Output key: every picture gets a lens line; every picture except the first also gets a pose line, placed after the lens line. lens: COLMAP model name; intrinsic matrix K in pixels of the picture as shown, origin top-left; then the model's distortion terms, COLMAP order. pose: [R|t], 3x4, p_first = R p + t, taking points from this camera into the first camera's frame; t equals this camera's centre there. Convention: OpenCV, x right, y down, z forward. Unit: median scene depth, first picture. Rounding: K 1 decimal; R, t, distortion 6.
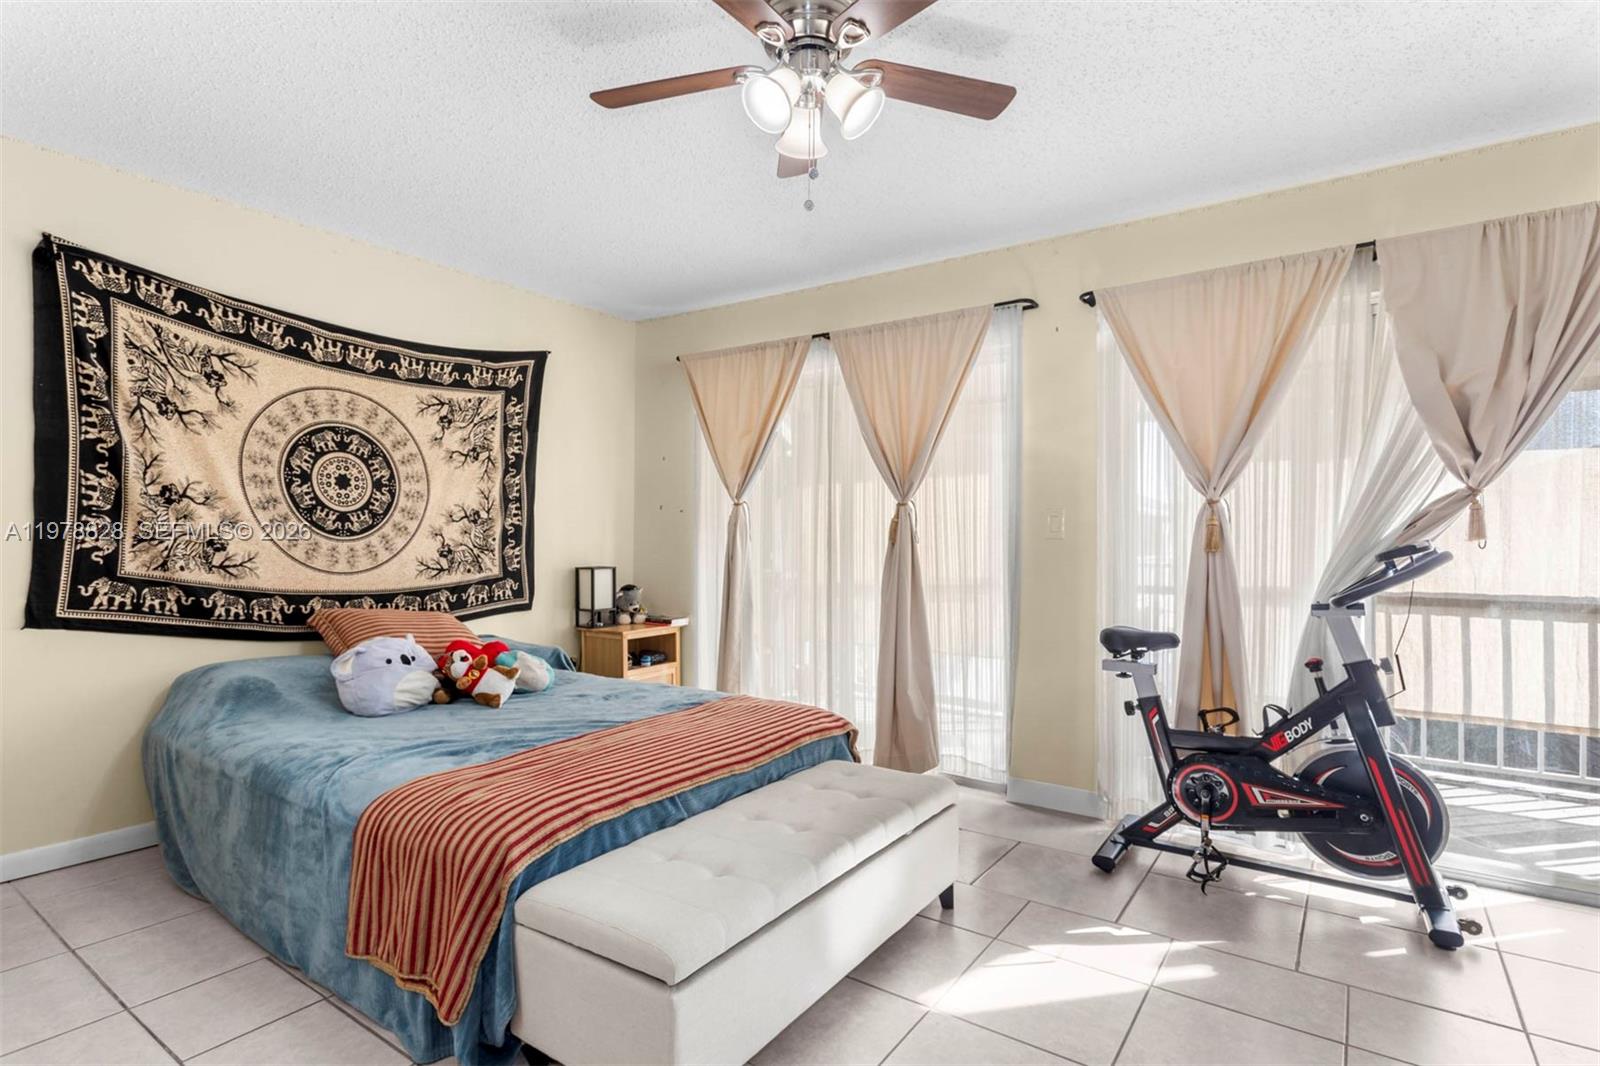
lens RADIAL K [[798.4, 0, 799.1], [0, 798.4, 536.4], [0, 0, 1]] dist [-0.003869, 0.003136]
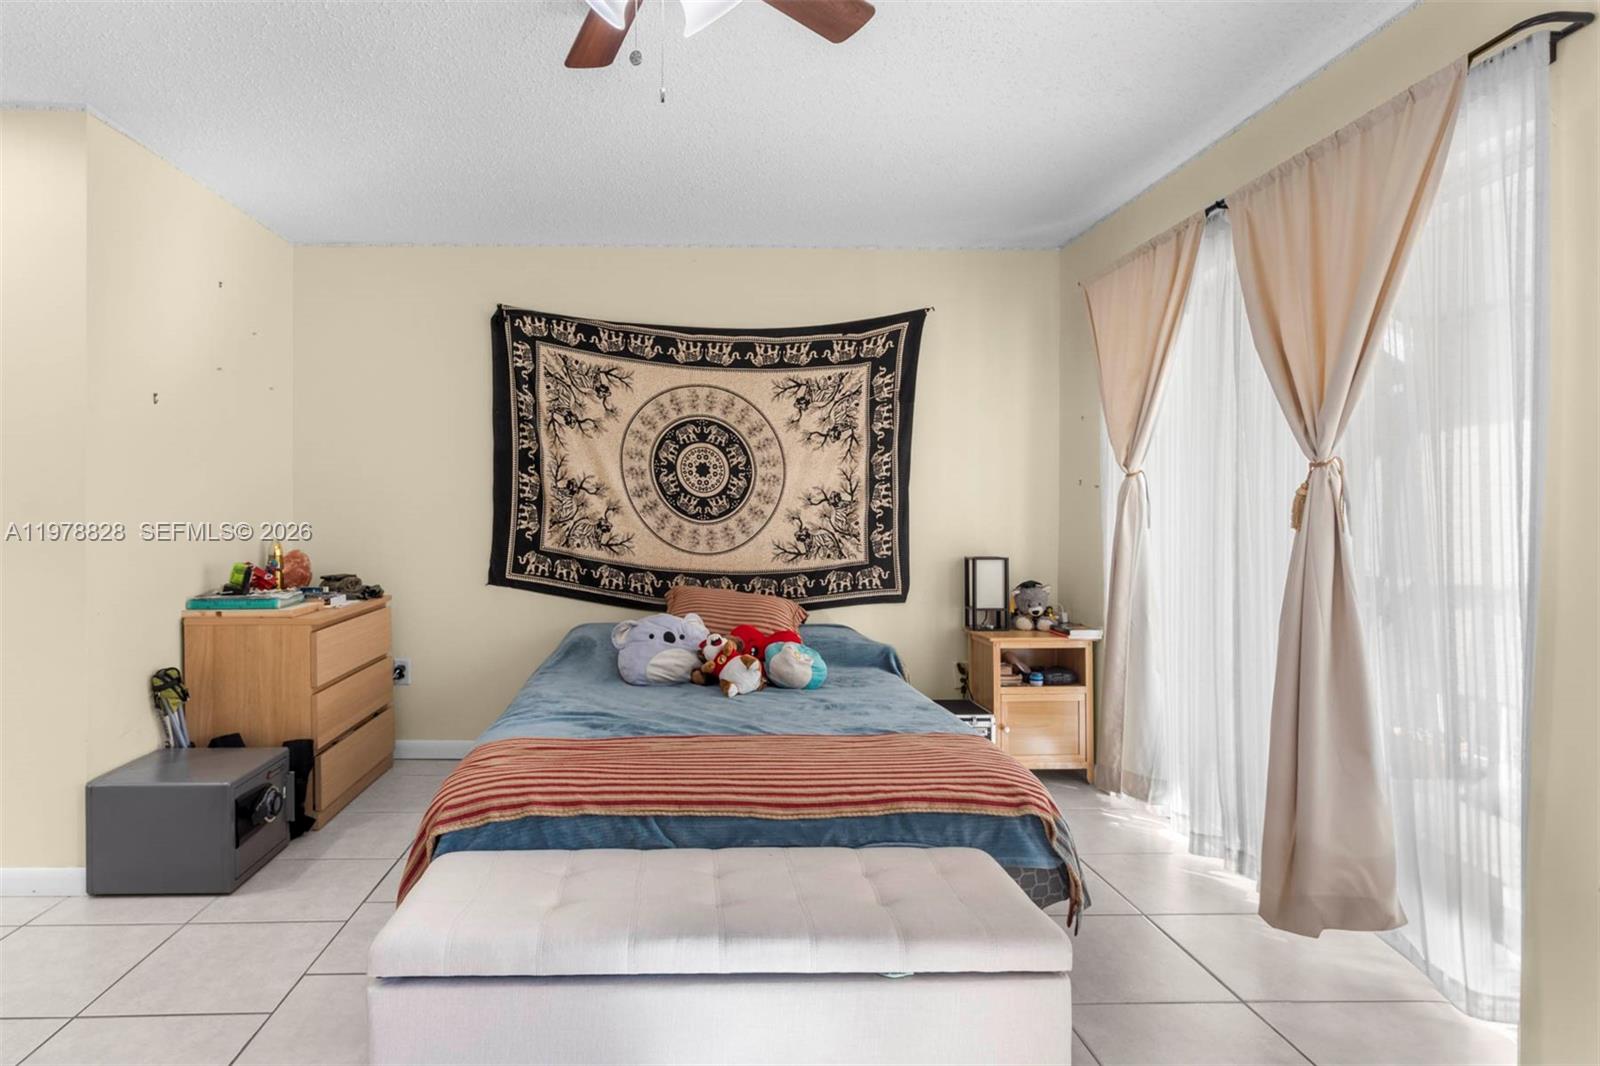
lens RADIAL K [[912.8, 0, 798.6], [0, 912.8, 517.9], [0, 0, 1]] dist [-0.022630, 0.003441]
pose [[0.591737, -0.001859, -0.806129, 0.519667], [-0.000143, 0.999997, -0.002411, 0.000019], [0.806131, 0.001542, 0.591735, 0.377429]]
